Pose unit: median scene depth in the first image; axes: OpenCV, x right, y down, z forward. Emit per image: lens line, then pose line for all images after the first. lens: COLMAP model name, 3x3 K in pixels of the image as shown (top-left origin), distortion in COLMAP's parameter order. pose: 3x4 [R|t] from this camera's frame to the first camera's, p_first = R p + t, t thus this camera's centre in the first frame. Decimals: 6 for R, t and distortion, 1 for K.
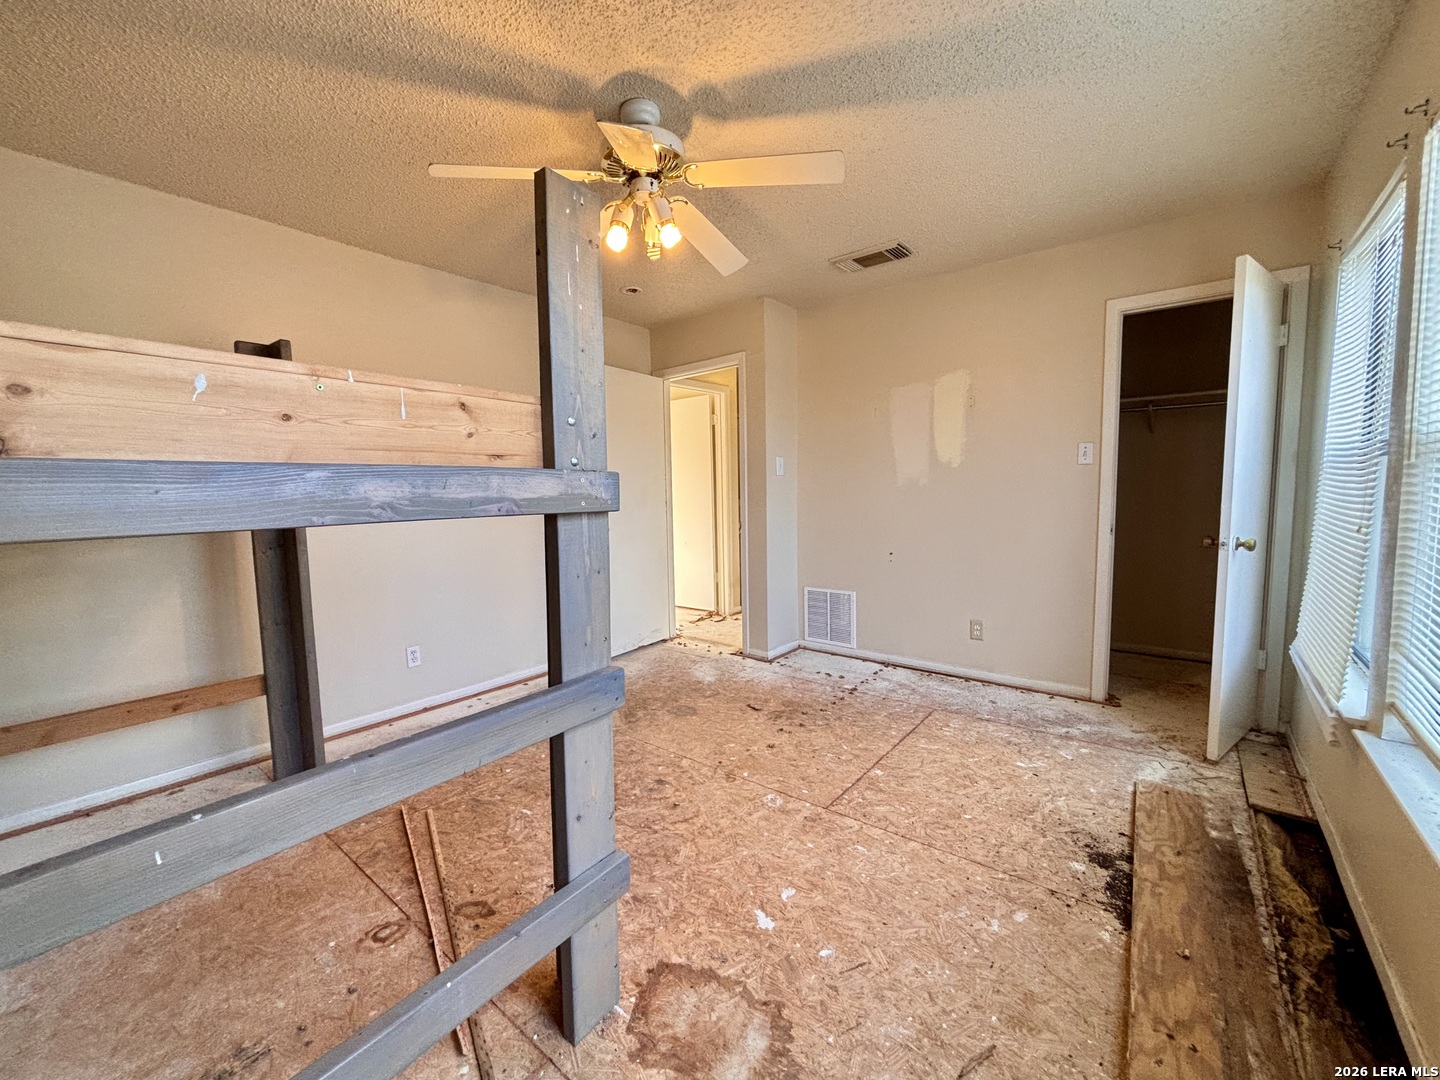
lens RADIAL K [[582.9, 0, 716.8], [0, 582.9, 537.3], [0, 0, 1]] dist [0.012981, -0.000092]
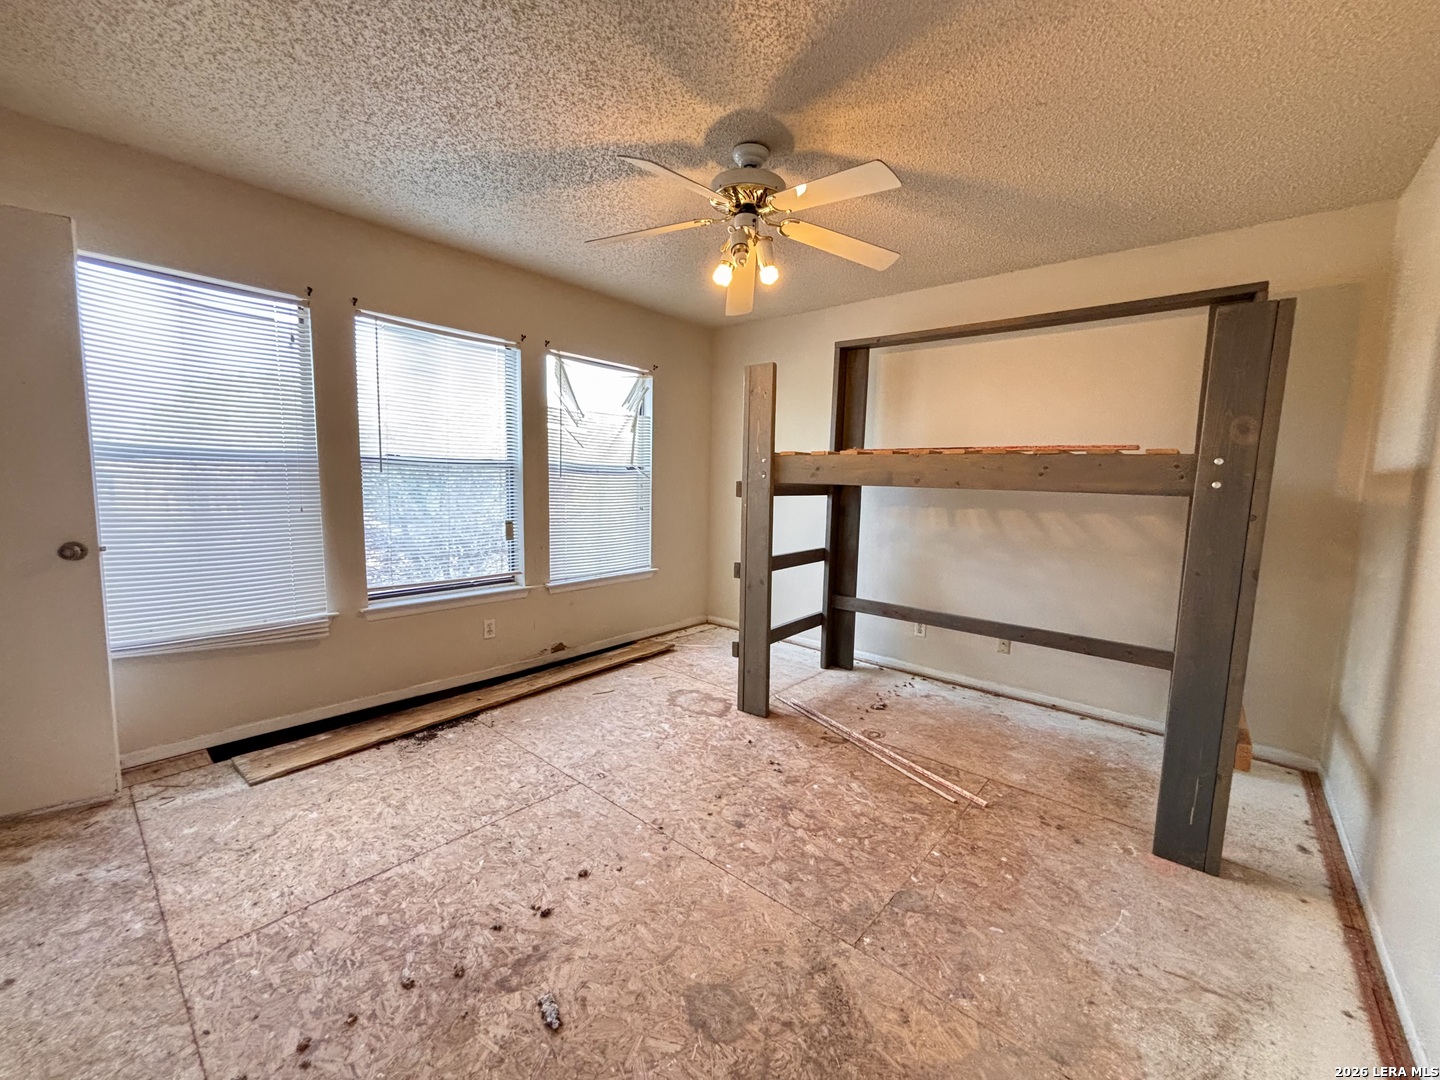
lens RADIAL K [[582.9, 0, 716.8], [0, 582.9, 537.3], [0, 0, 1]] dist [0.012981, -0.000092]
pose [[-0.999284, -0.010736, 0.036278, -0.094378], [-0.003817, 0.982610, 0.185641, -0.177171], [-0.037640, 0.185370, -0.981948, 1.855452]]
